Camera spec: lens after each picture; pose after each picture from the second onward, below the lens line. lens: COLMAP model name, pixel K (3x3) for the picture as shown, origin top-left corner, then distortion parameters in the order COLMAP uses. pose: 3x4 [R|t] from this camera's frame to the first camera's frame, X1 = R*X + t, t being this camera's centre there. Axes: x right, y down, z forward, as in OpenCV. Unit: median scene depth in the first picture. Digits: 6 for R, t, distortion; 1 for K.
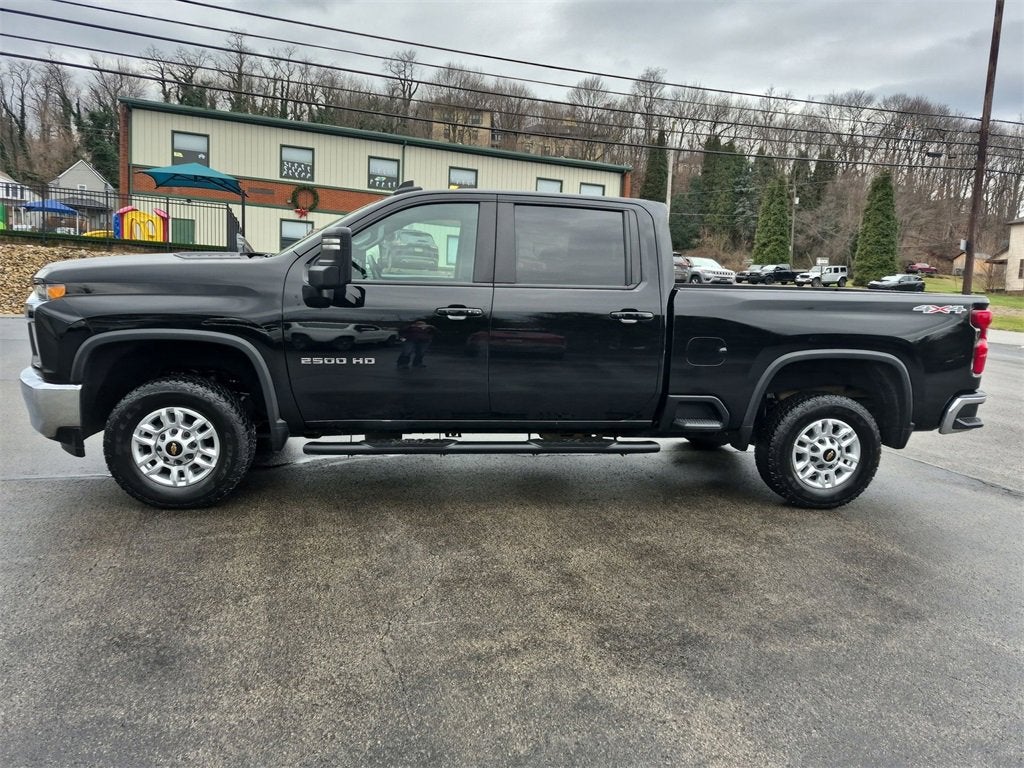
lens RADIAL K [[713.8, 0, 511.0], [0, 713.8, 376.0], [0, 0, 1]] dist [0.084670, -0.085787]
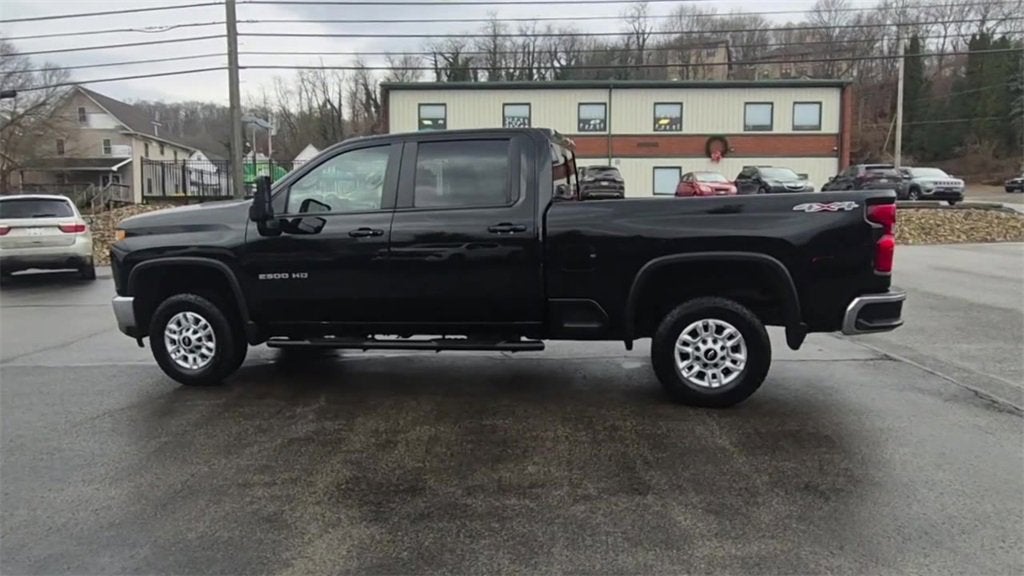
lens RADIAL K [[678.6, 0, 498.0], [0, 678.6, 288.7], [0, 0, 1]] dist [-0.000050, -0.000320]
pose [[0.931082, -0.024158, -0.364009, 0.509606], [0.015209, 0.999508, -0.027430, 0.037375], [0.364493, 0.020003, 0.930991, -0.012636]]
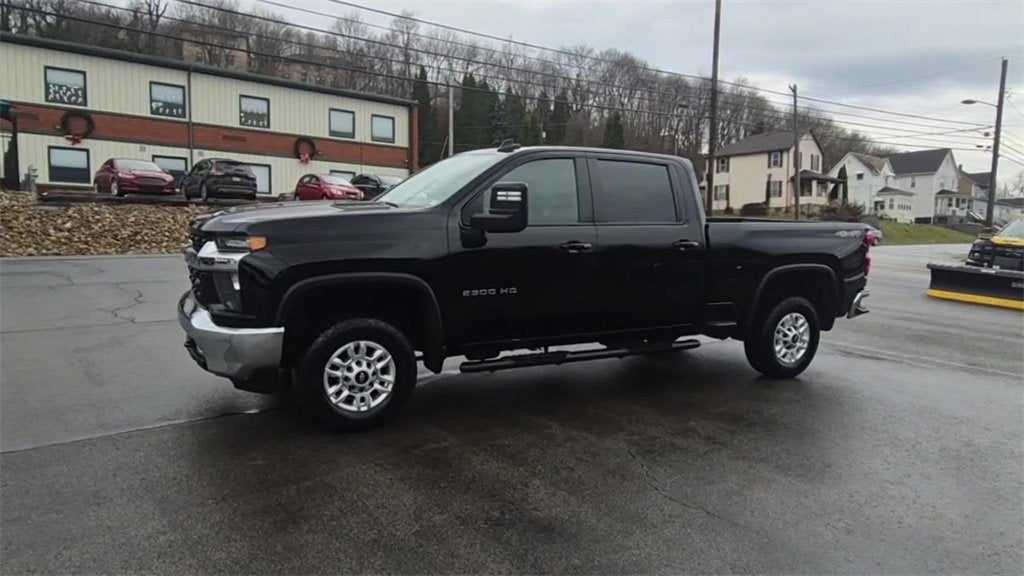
lens RADIAL K [[680.0, 0, 515.1], [0, 680.0, 290.3], [0, 0, 1]] dist [-0.002213, -0.000482]
pose [[0.940949, -0.057230, 0.333675, -0.510365], [0.059421, 0.998226, 0.003647, -0.022260], [-0.333292, 0.016396, 0.942681, -0.072107]]
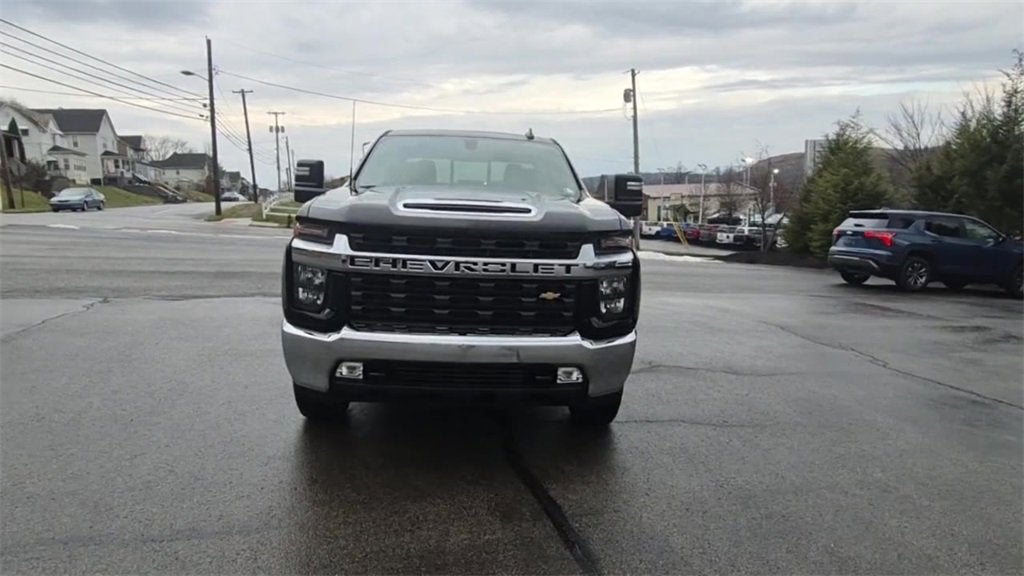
lens RADIAL K [[680.0, 0, 515.1], [0, 680.0, 290.3], [0, 0, 1]] dist [-0.002213, -0.000482]
pose [[0.084448, -0.178642, 0.980283, -1.324138], [0.109534, 0.979500, 0.169063, -0.189881], [-0.990389, 0.093097, 0.102284, 0.900115]]
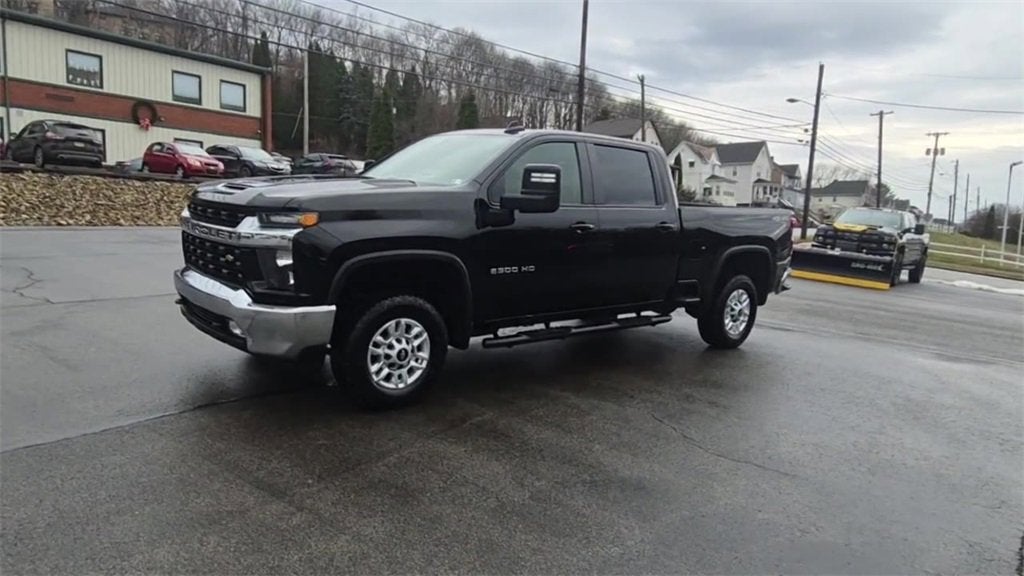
lens RADIAL K [[678.6, 0, 498.0], [0, 678.6, 288.7], [0, 0, 1]] dist [-0.000050, -0.000320]
pose [[0.853256, -0.069998, 0.516773, -0.766077], [0.054571, 0.997495, 0.045009, -0.037403], [-0.518629, -0.010203, 0.854939, 0.010844]]
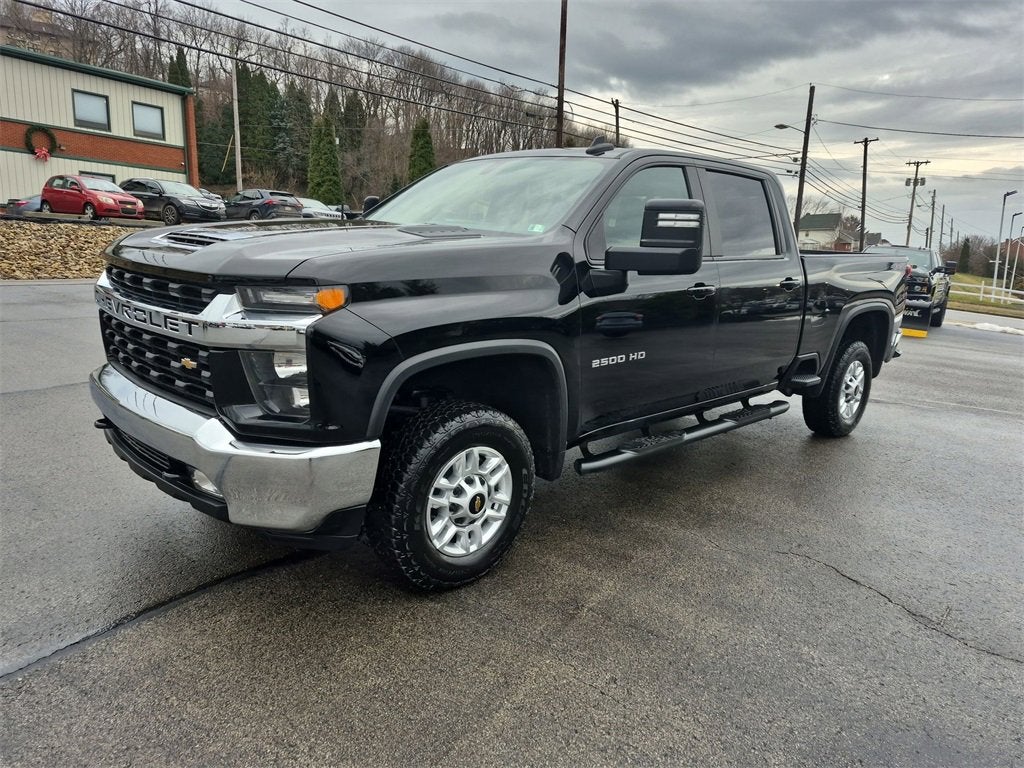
lens RADIAL K [[713.8, 0, 511.0], [0, 713.8, 376.0], [0, 0, 1]] dist [0.084670, -0.085787]
pose [[0.807755, -0.122448, 0.576662, -0.727276], [0.073923, 0.991508, 0.106989, -0.087858], [-0.584866, -0.043793, 0.809947, 0.350923]]
